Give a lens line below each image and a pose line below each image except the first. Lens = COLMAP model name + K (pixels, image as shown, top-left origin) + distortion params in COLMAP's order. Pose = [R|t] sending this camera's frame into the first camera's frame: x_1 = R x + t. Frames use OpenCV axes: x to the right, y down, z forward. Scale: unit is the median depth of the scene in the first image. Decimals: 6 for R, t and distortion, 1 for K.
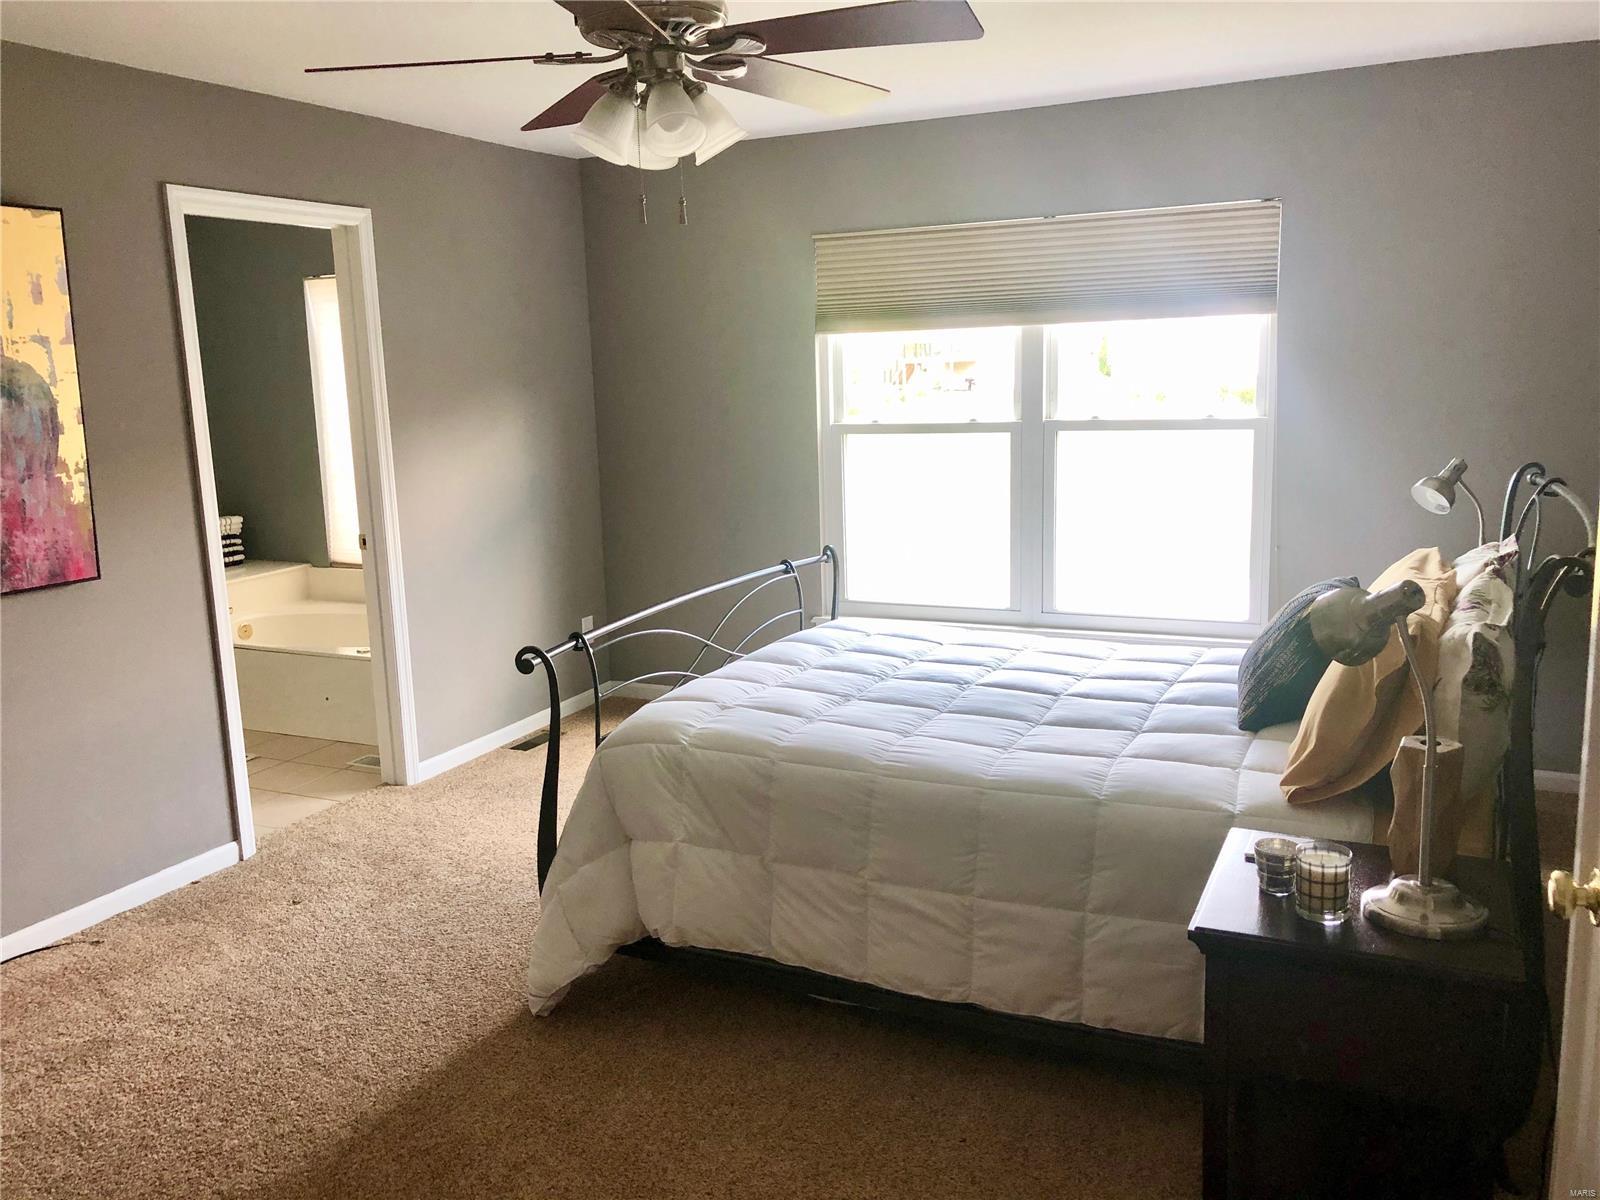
lens RADIAL K [[1280.5, 0, 800.0], [0, 1280.5, 600.0], [0, 0, 1]] dist [-0.032012, -0.004750]
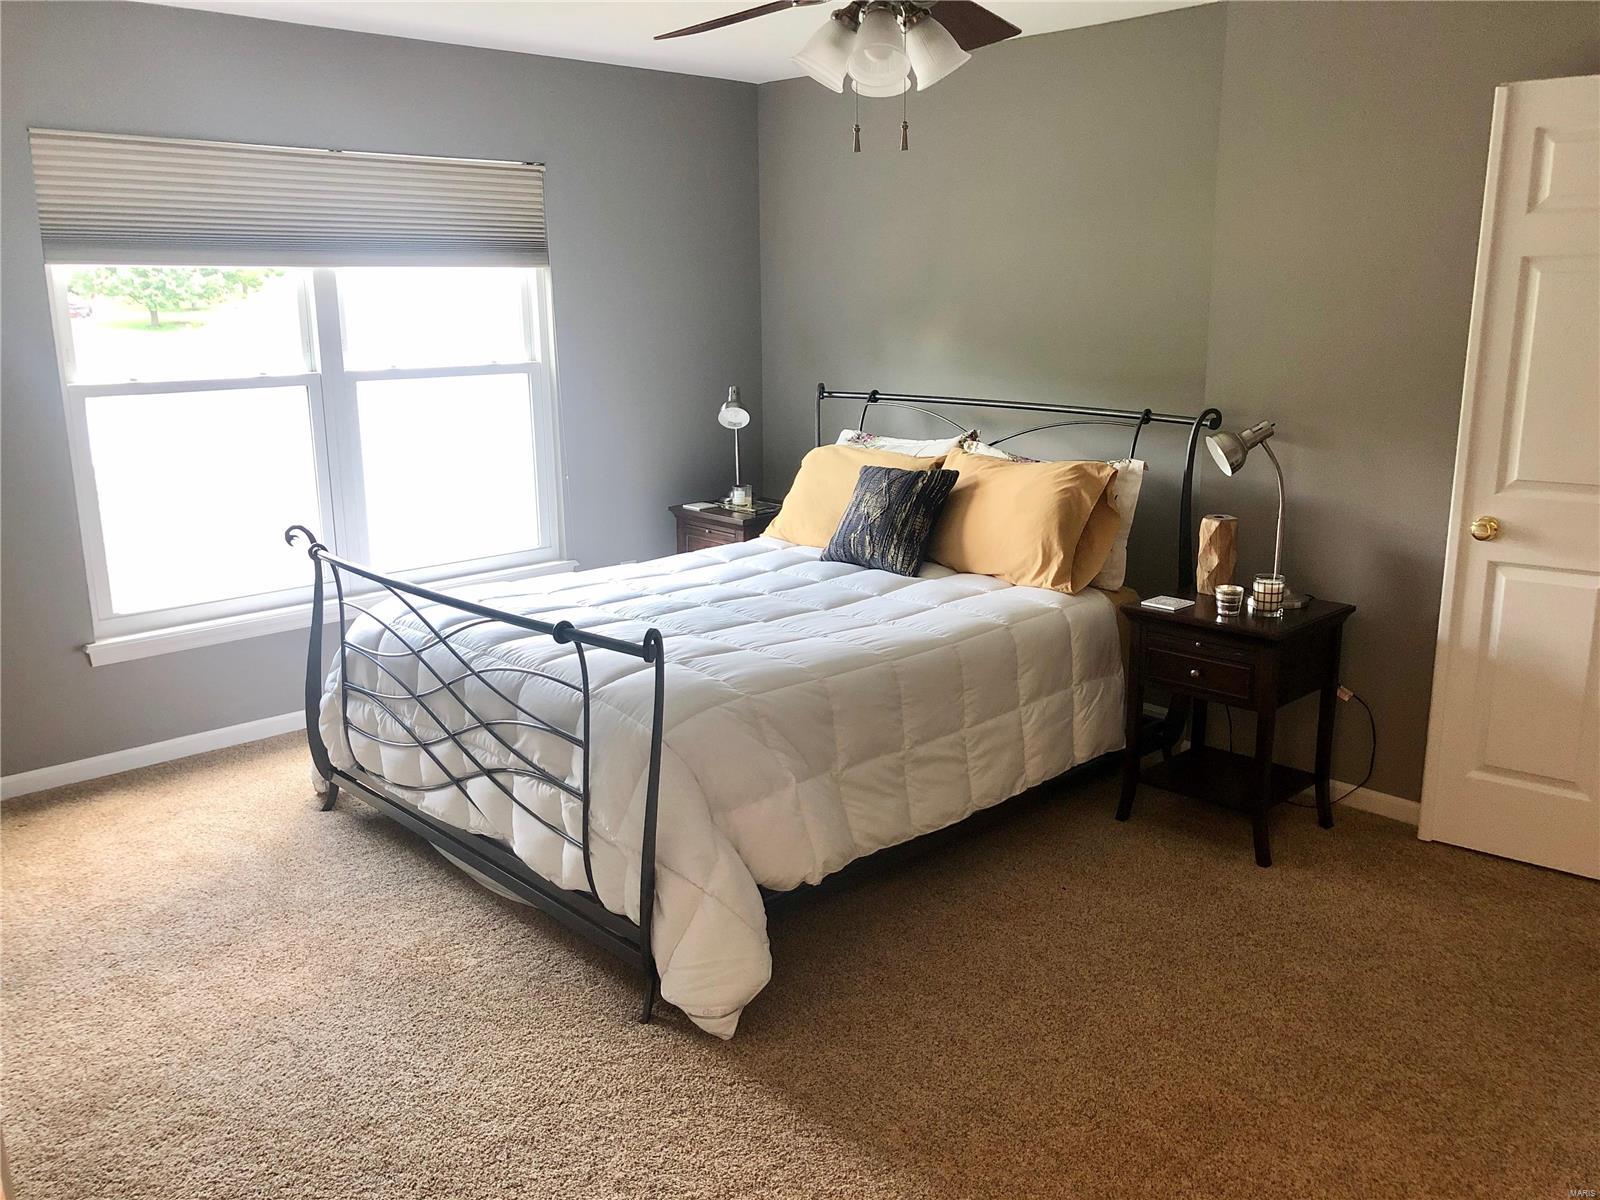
lens RADIAL K [[1280.5, 0, 800.0], [0, 1280.5, 600.0], [0, 0, 1]] dist [-0.032012, -0.004750]
pose [[0.343273, -0.181075, 0.921616, -0.647300], [0.162600, 0.977881, 0.131567, -0.051065], [-0.925054, 0.104691, 0.365123, 0.415474]]
